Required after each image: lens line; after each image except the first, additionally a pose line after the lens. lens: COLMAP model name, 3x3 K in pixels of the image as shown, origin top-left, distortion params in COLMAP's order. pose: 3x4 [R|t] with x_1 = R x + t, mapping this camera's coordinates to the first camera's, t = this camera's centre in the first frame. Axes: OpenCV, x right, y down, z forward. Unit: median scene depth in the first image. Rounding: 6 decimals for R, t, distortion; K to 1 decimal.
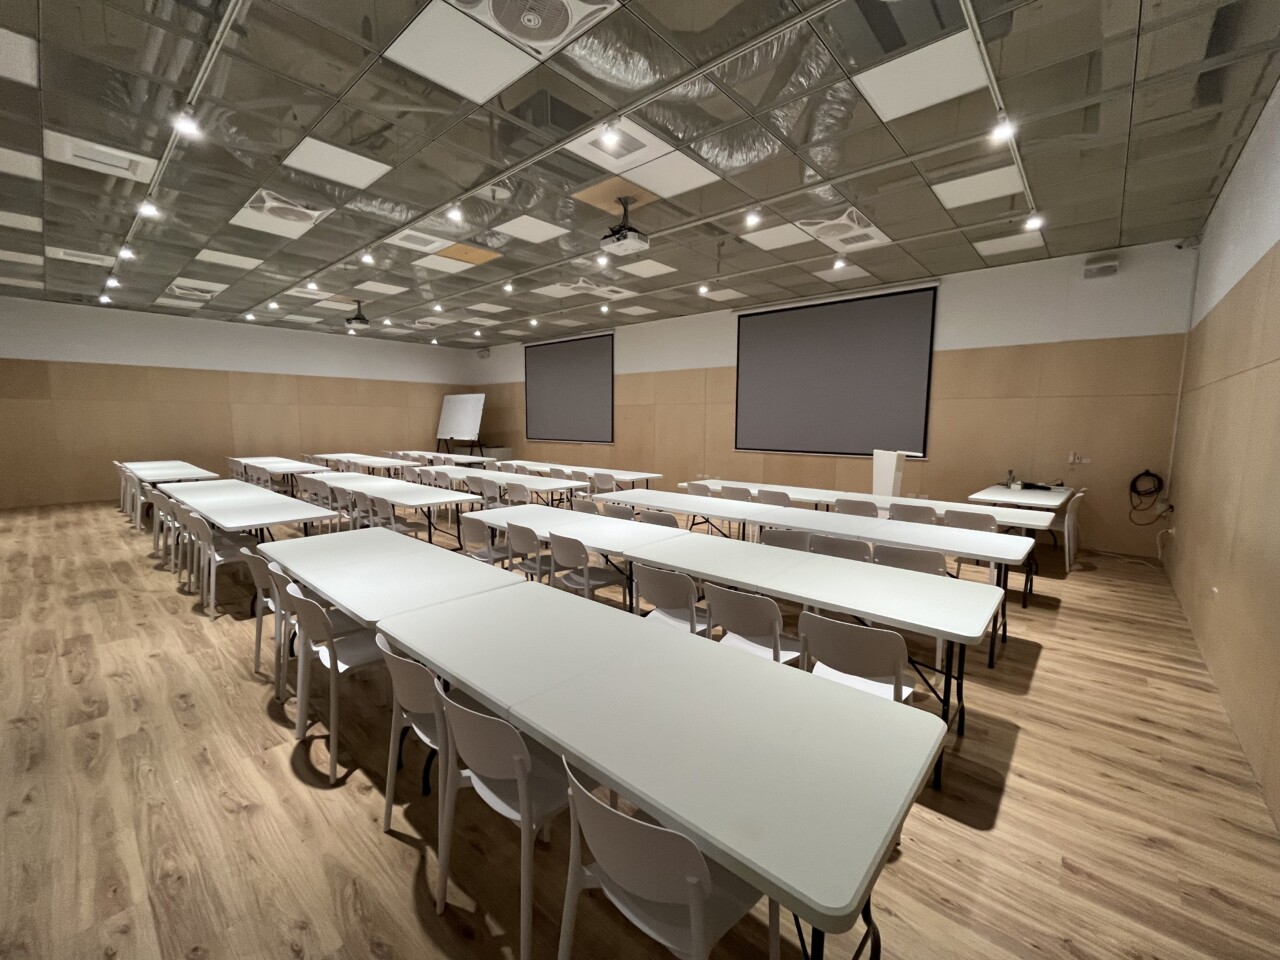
lens RADIAL K [[519.0, 0, 660.1], [0, 519.0, 479.5], [0, 0, 1]] dist [-0.002554, -0.000027]
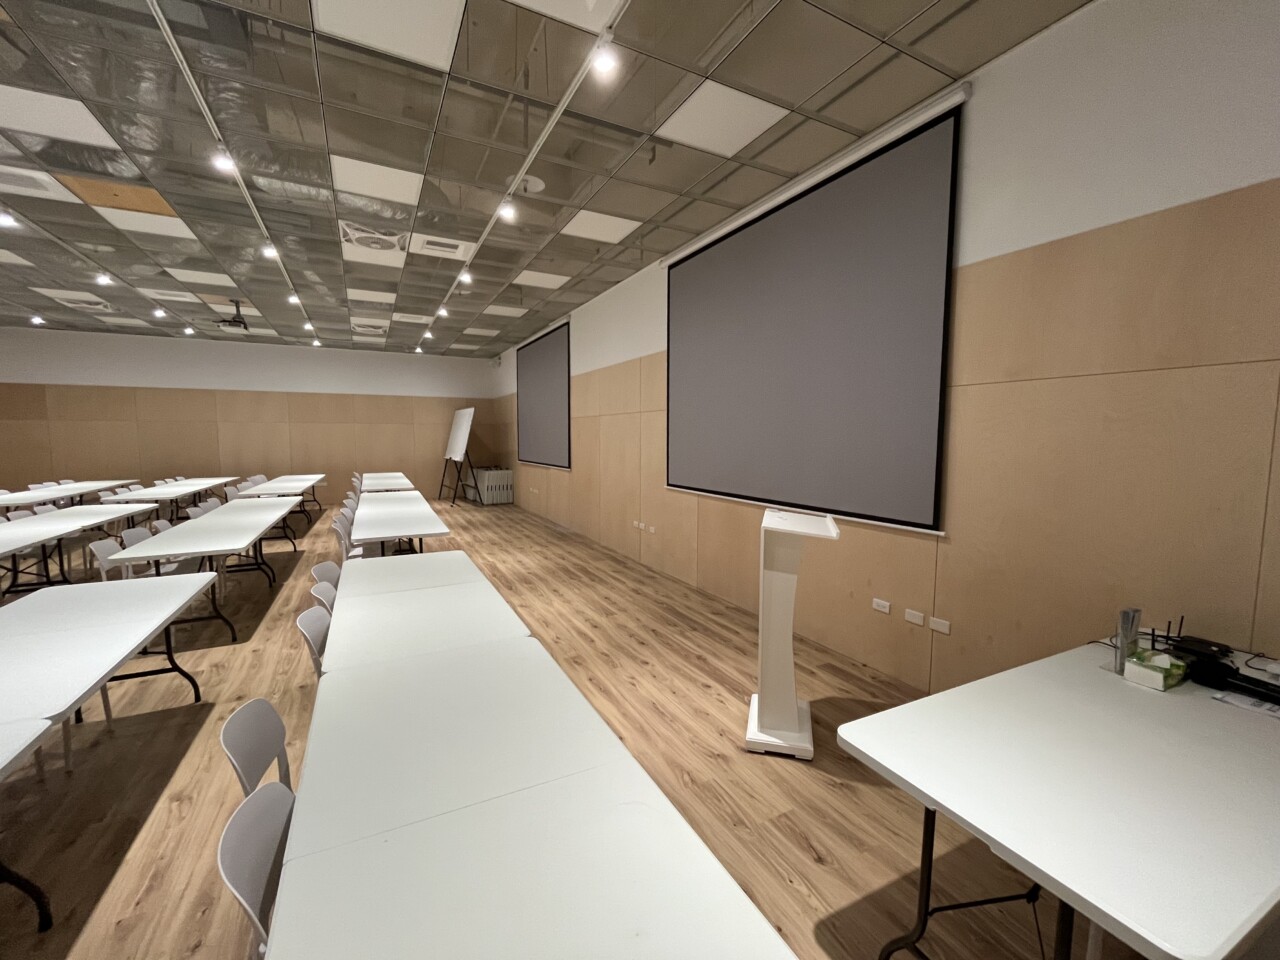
lens RADIAL K [[526.7, 0, 649.3], [0, 526.7, 469.6], [0, 0, 1]] dist [-0.001446, -0.000073]
pose [[0.926198, 0.021325, -0.376434, 0.345679], [-0.041382, 0.998117, -0.045275, -0.046652], [0.374759, 0.057512, 0.925337, 0.407256]]
